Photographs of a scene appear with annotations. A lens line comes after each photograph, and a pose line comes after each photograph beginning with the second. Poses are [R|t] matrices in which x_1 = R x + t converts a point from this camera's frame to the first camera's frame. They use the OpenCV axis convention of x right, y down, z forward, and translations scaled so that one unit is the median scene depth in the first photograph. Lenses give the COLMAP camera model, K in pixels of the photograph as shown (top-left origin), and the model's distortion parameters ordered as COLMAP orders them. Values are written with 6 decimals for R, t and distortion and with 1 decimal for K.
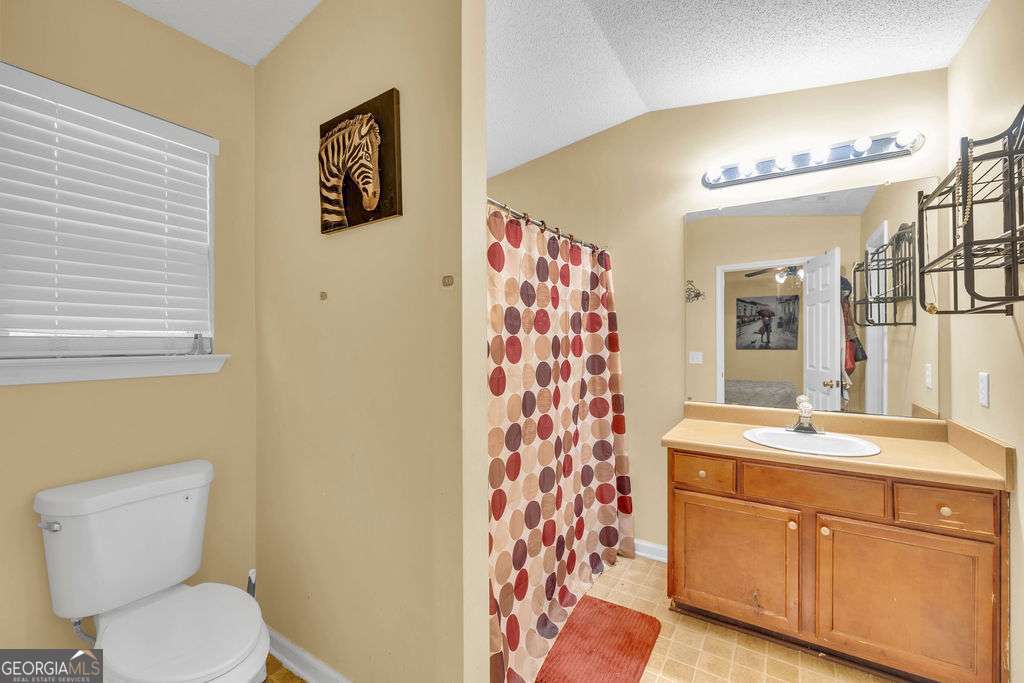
lens RADIAL K [[434.5, 0, 508.0], [0, 434.5, 340.9], [0, 0, 1]] dist [-0.000778, 0.000297]
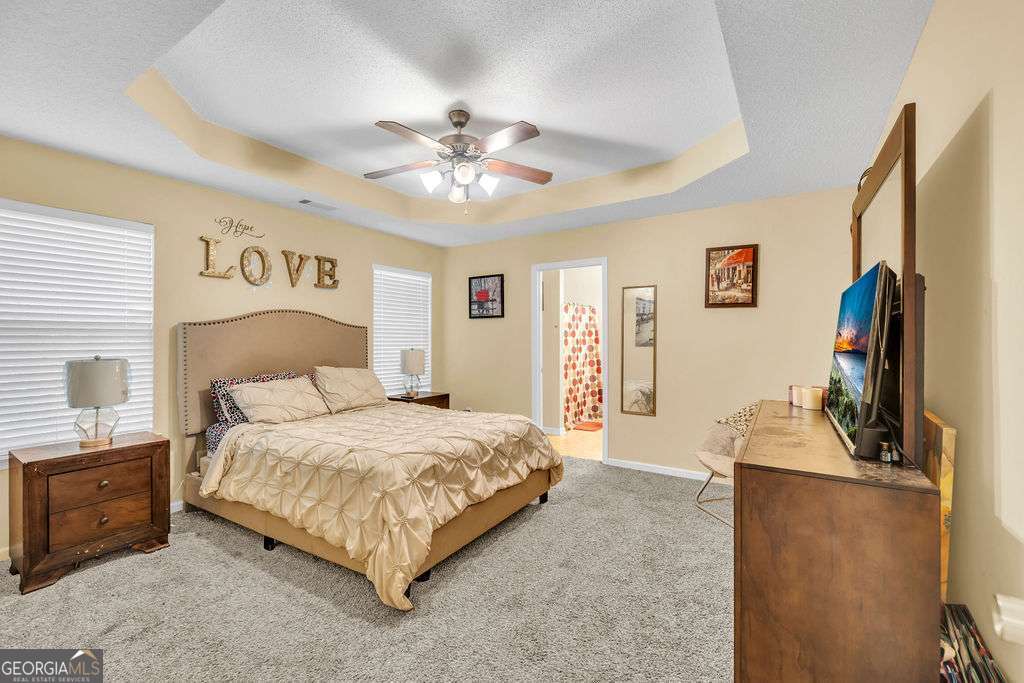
lens RADIAL K [[434.5, 0, 514.0], [0, 434.5, 341.7], [0, 0, 1]] dist [-0.000778, 0.000297]
pose [[0.999989, 0.004395, 0.001506, -0.319041], [-0.004401, 0.999983, 0.003700, 0.003164], [-0.001489, -0.003707, 0.999992, -1.935119]]
